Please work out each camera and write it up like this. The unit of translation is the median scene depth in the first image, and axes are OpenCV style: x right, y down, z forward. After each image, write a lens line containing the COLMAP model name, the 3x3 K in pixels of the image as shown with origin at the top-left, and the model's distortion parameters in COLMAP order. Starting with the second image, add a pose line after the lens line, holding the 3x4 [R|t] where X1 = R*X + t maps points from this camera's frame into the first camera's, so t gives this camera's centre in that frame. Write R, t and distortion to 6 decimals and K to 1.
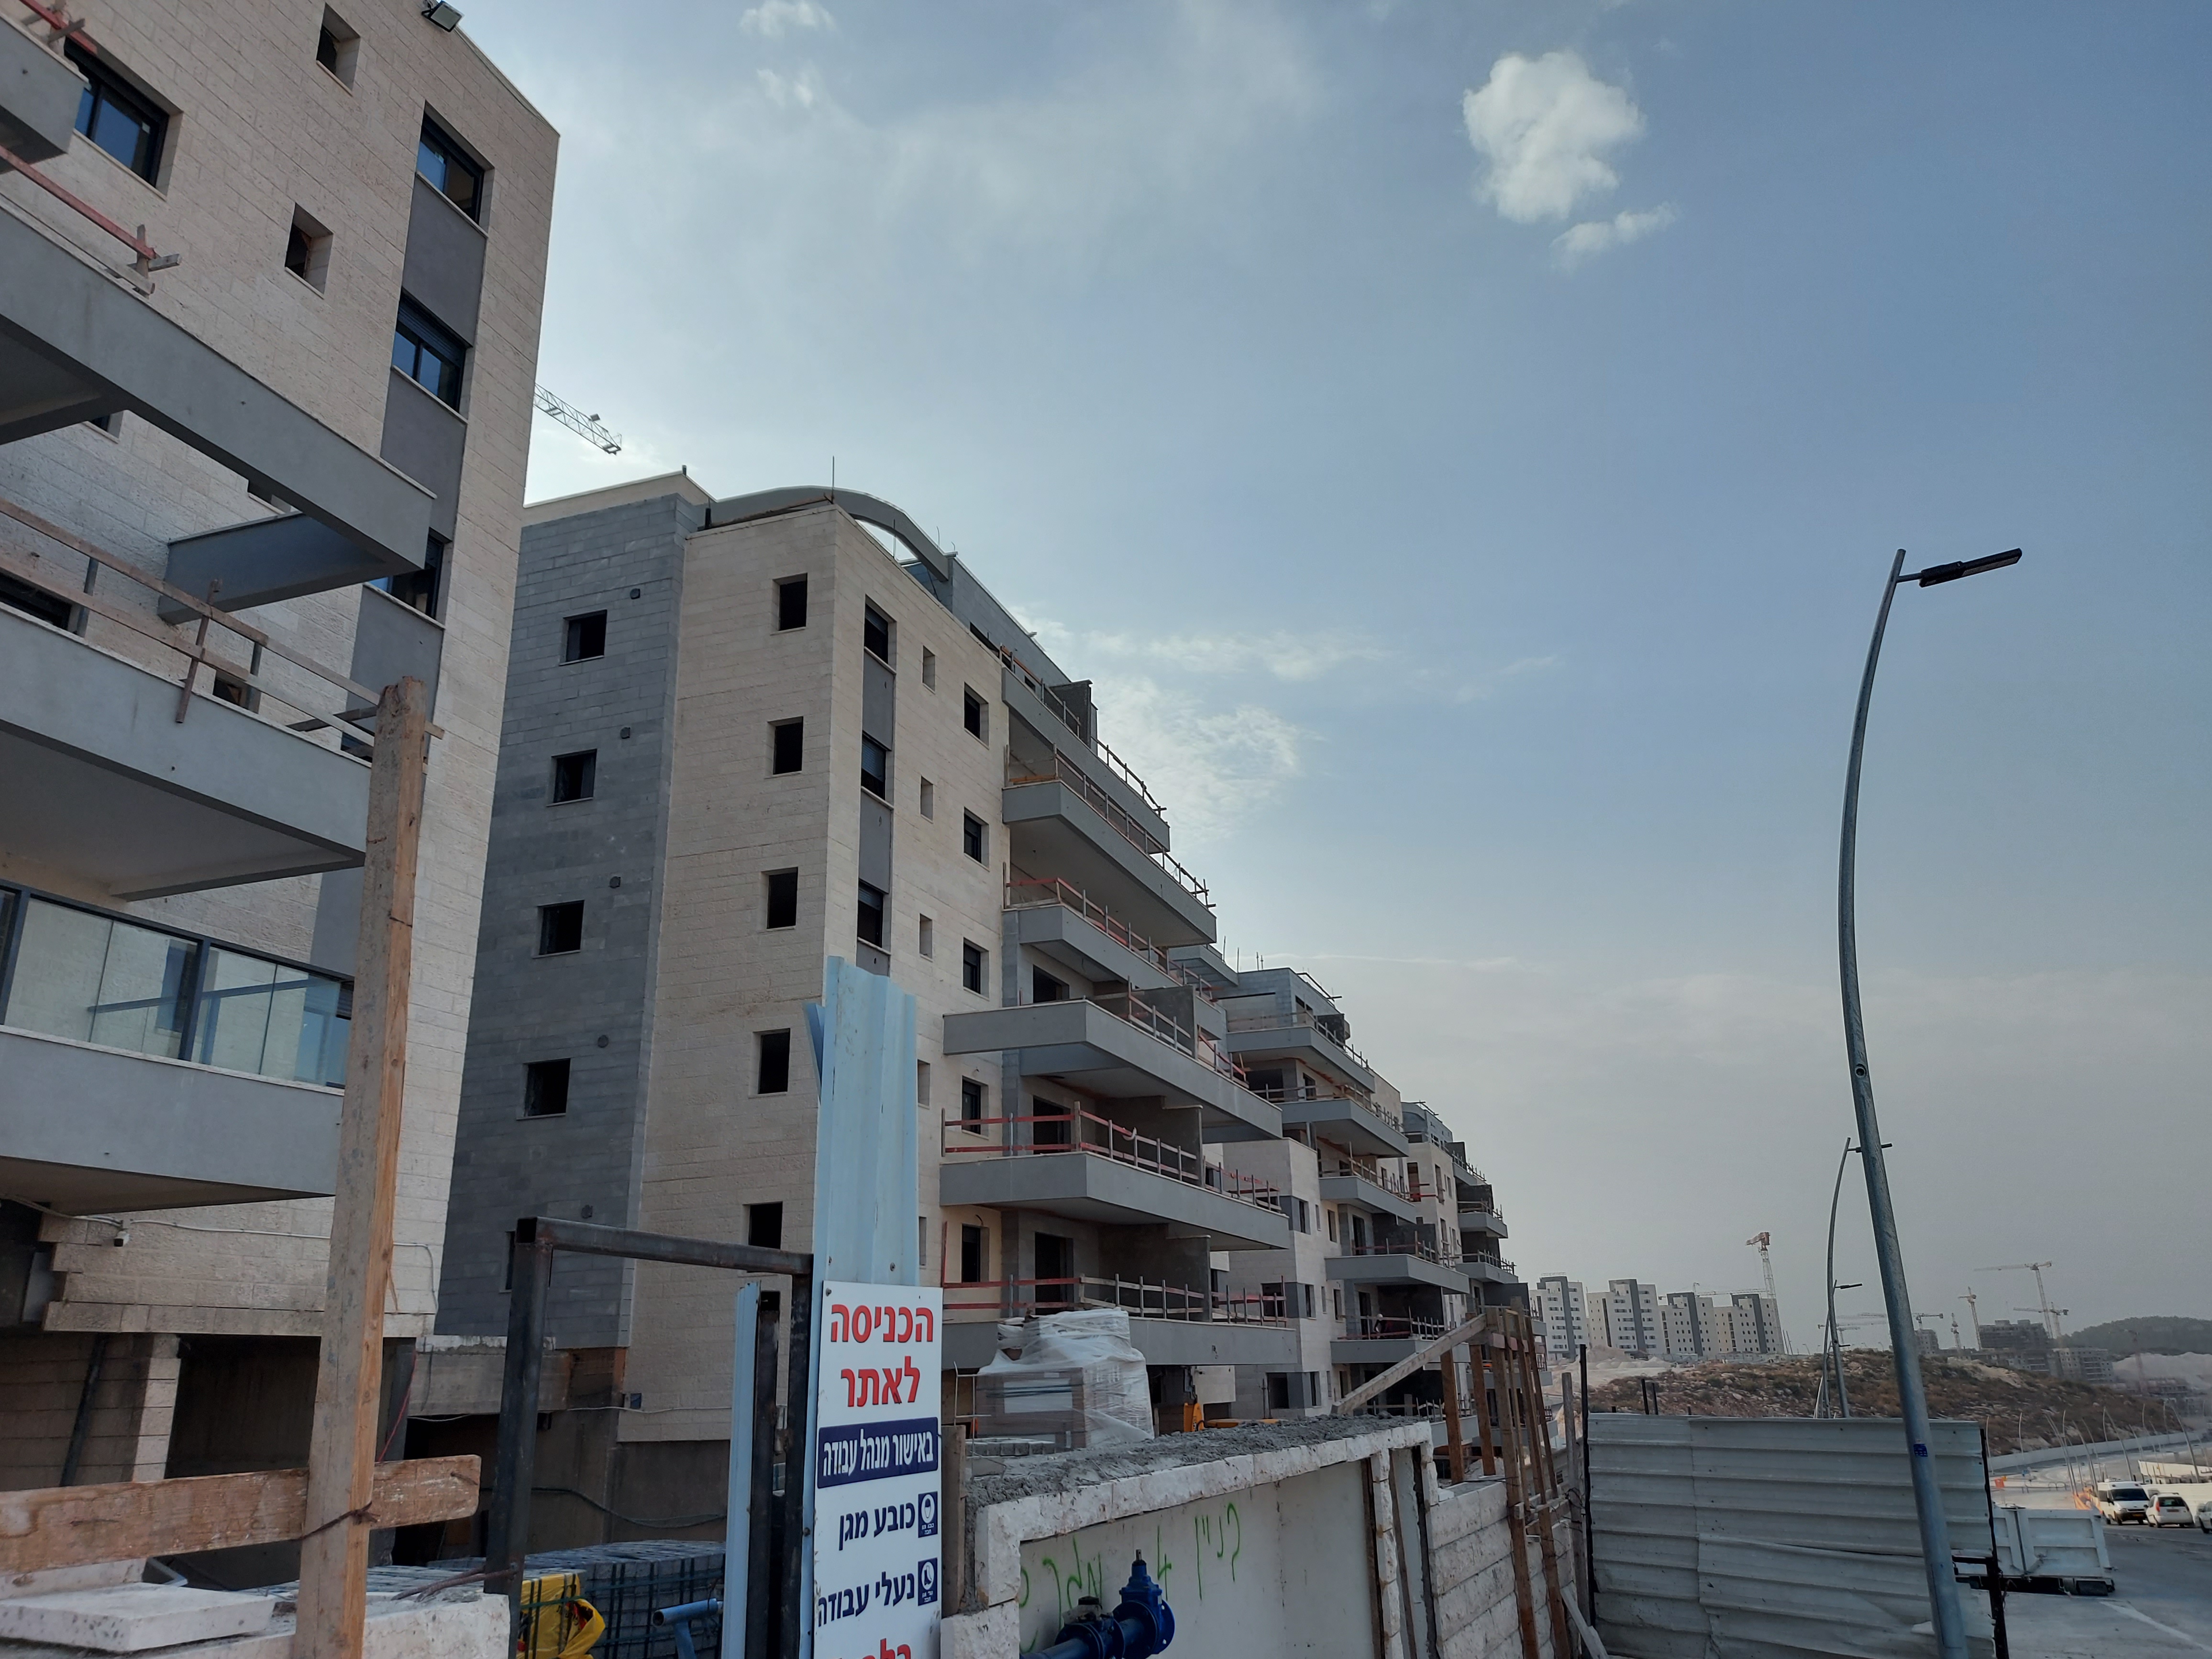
lens RADIAL K [[1573.2, 0, 1106.0], [0, 1573.2, 829.5], [0, 0, 1]] dist [0.104385, -0.122868]
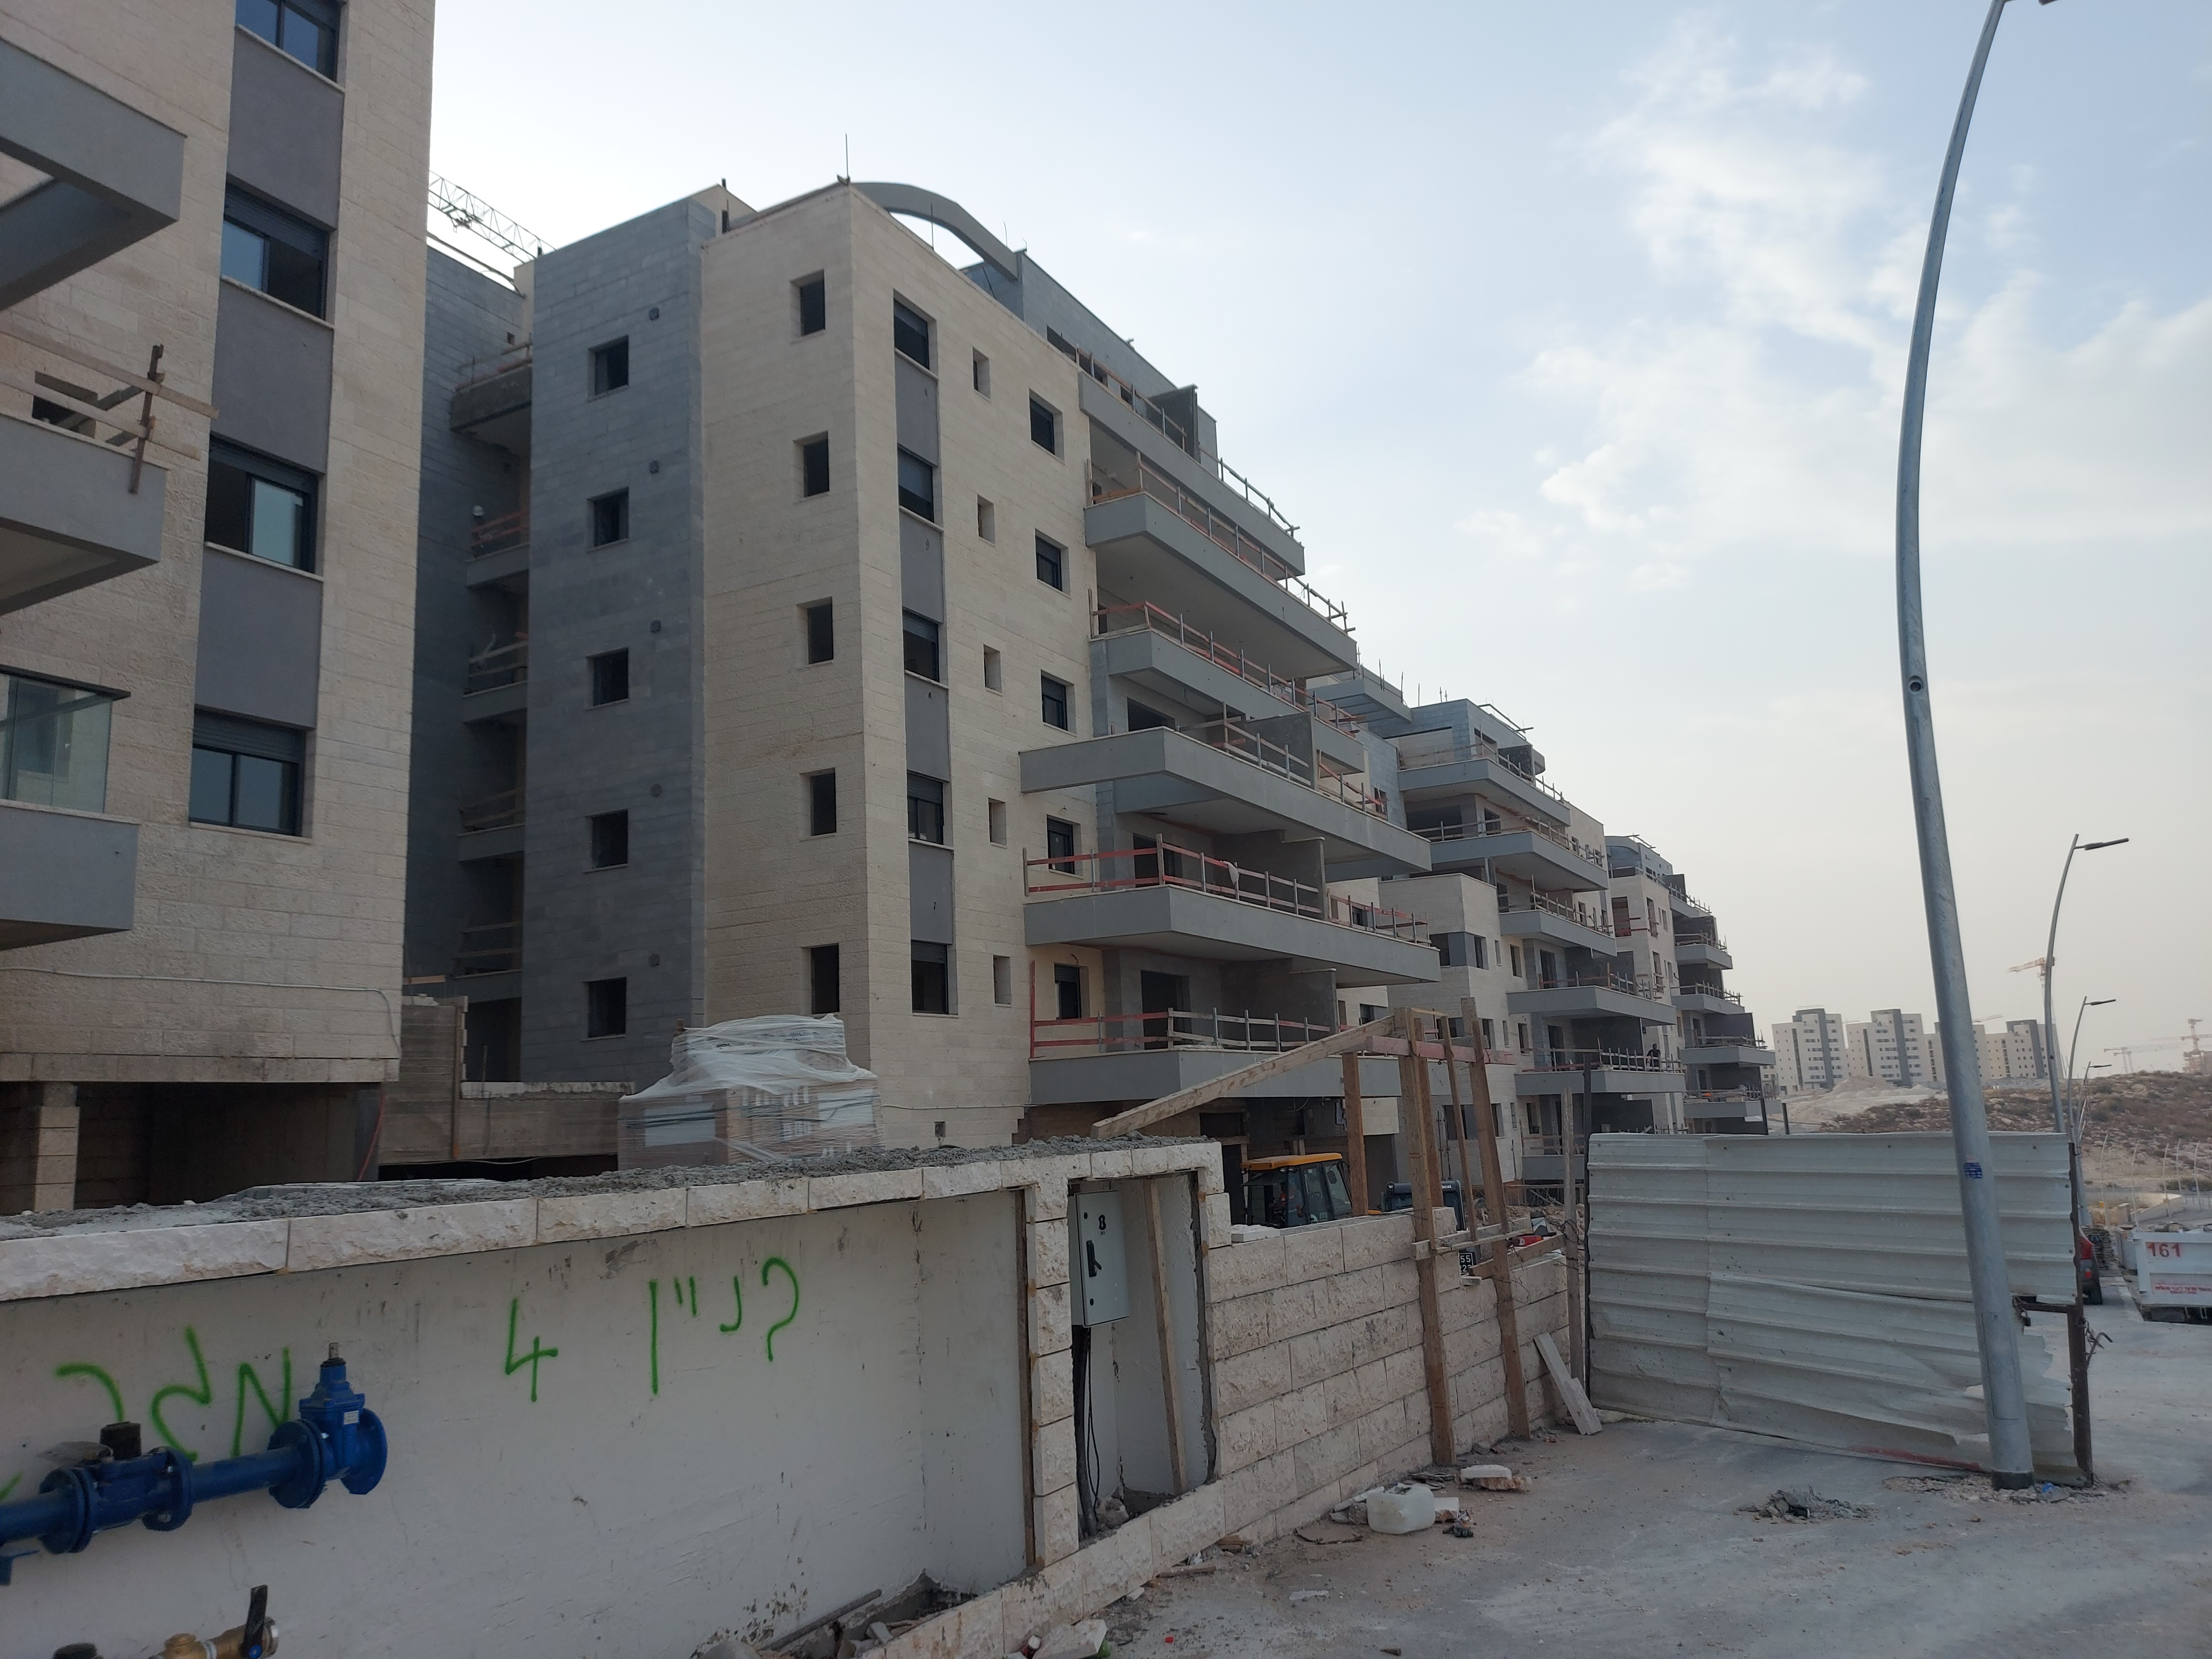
lens RADIAL K [[1549.5, 0, 1098.4], [0, 1549.5, 835.2], [0, 0, 1]] dist [0.109049, -0.131797]
pose [[0.986740, -0.047851, -0.155096, 0.089029], [0.070800, 0.986747, 0.146004, 0.036669], [0.146054, -0.155048, 0.977051, 0.094093]]
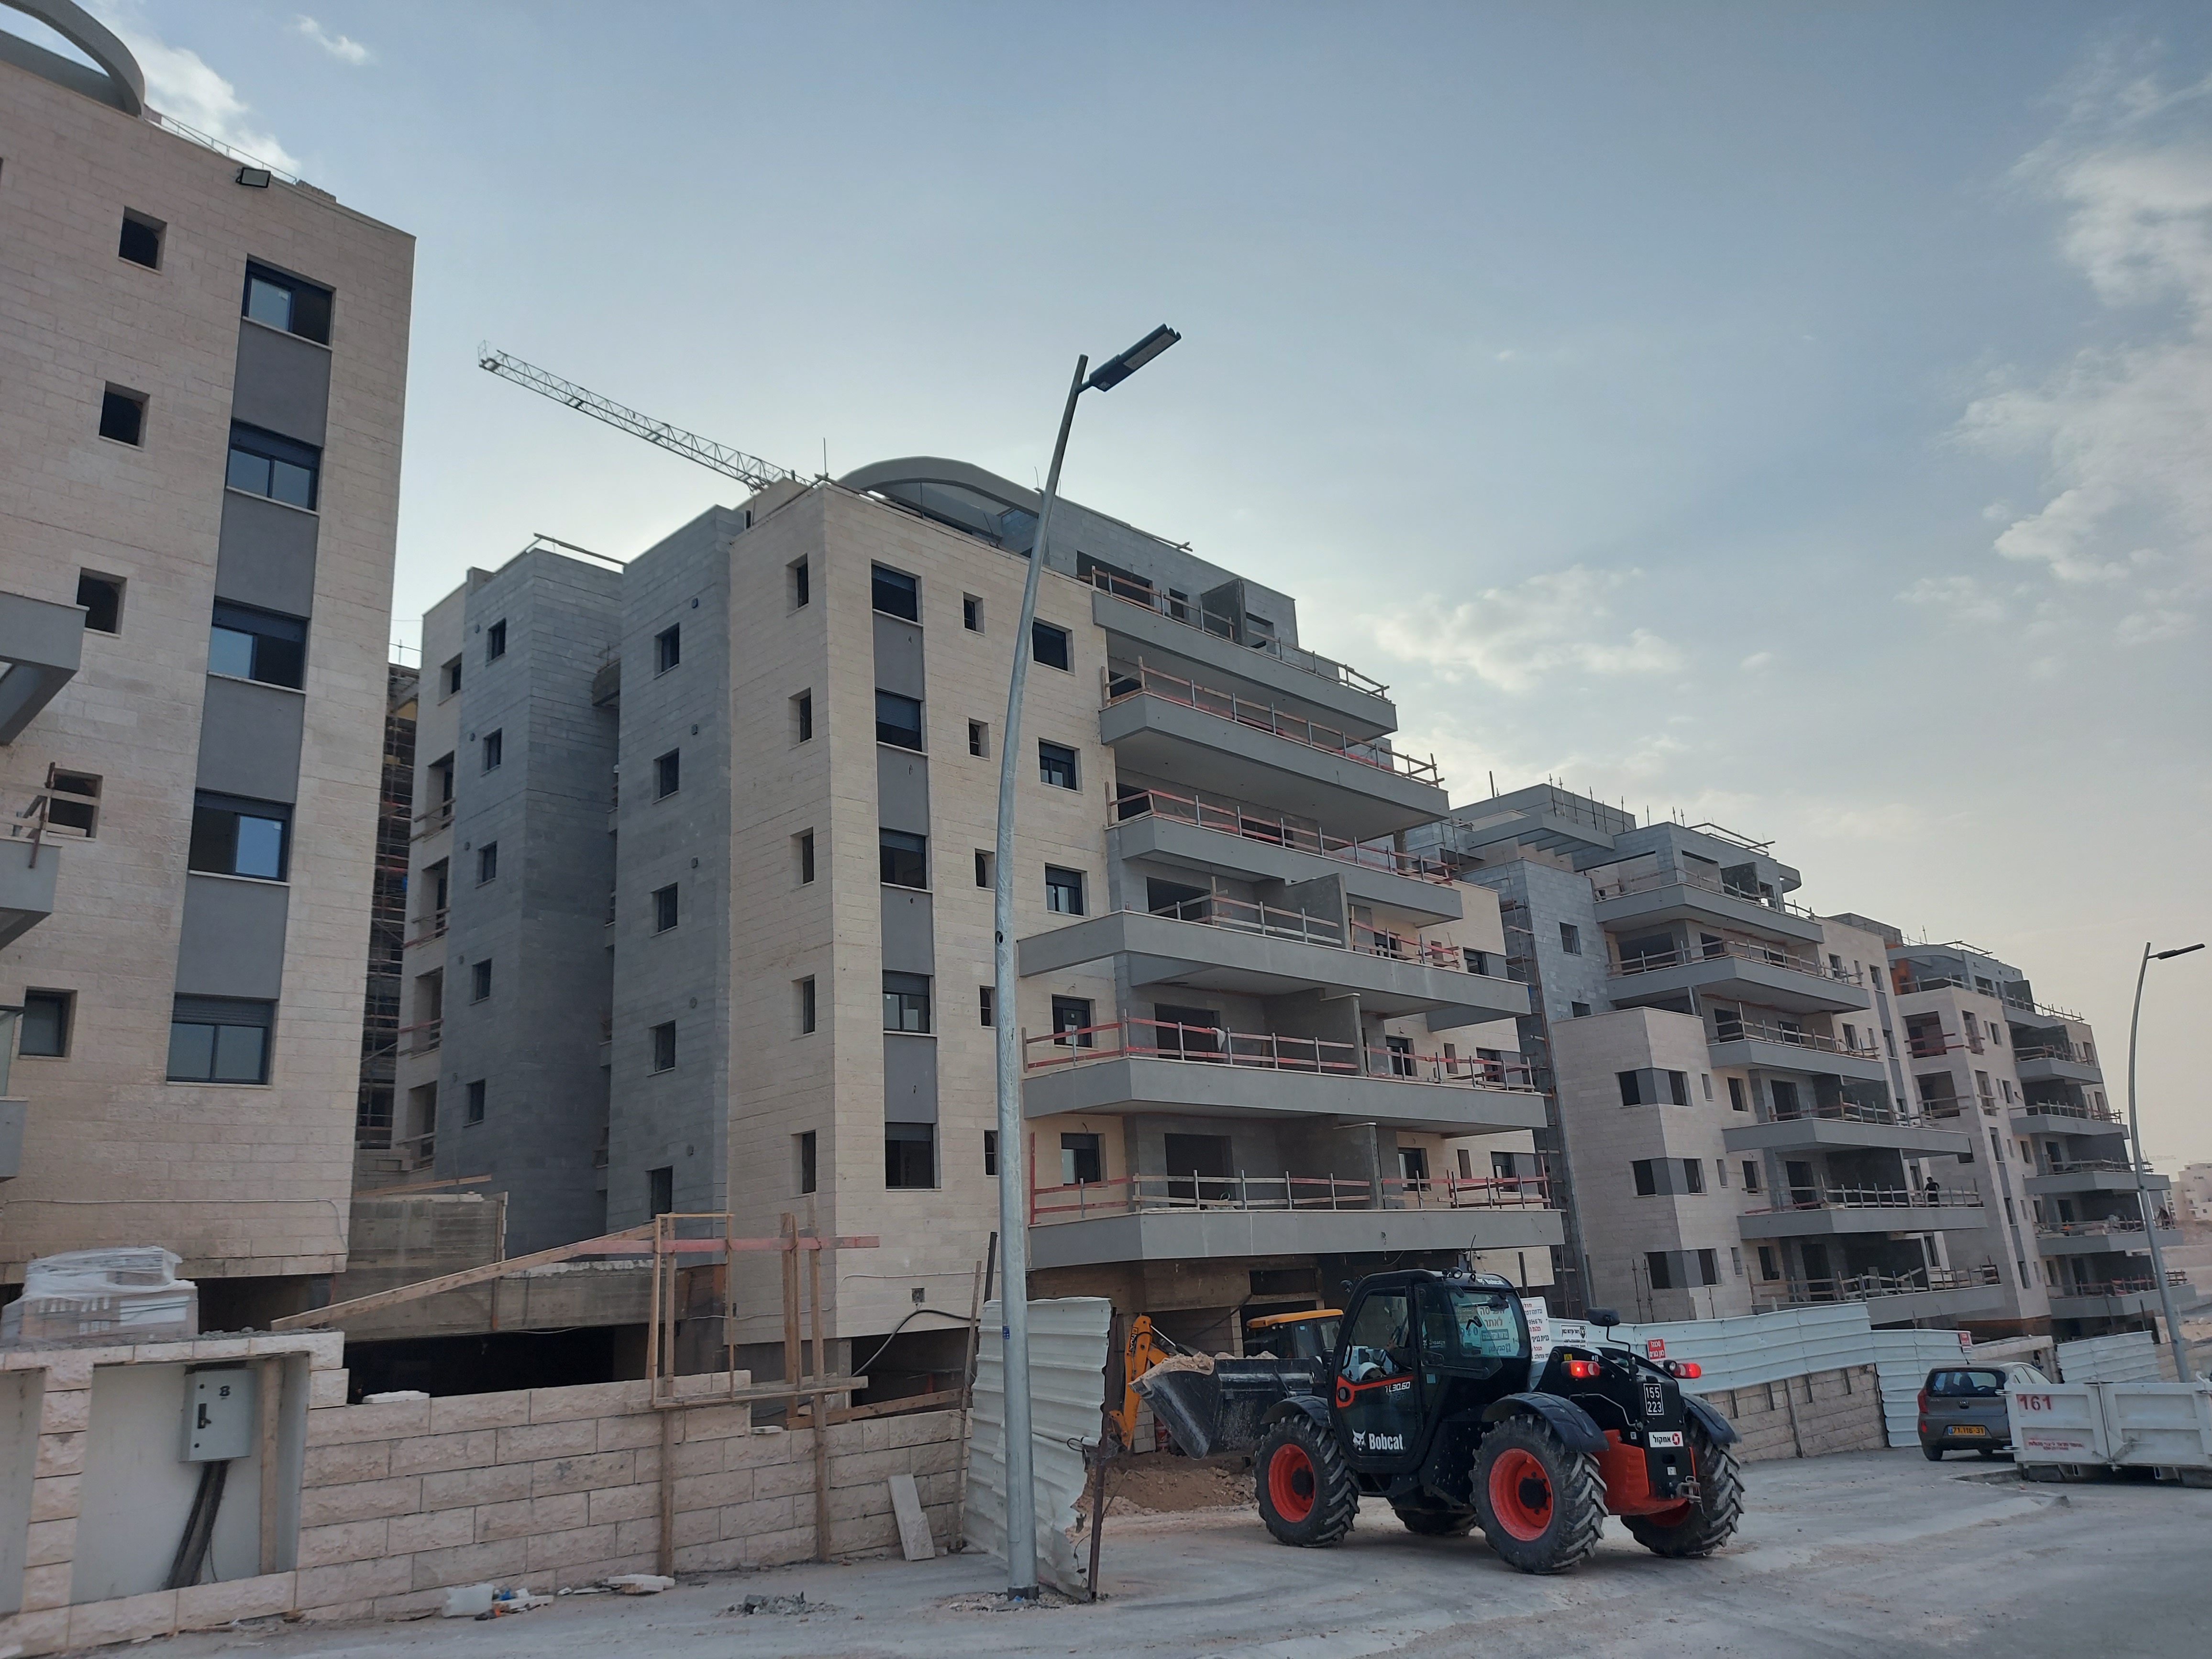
lens RADIAL K [[1549.5, 0, 1098.4], [0, 1549.5, 835.2], [0, 0, 1]] dist [0.109049, -0.131797]
pose [[0.912861, -0.148266, -0.380397, 0.362224], [0.171133, 0.984883, 0.026803, 0.031720], [0.370673, -0.089566, 0.924435, 0.075052]]
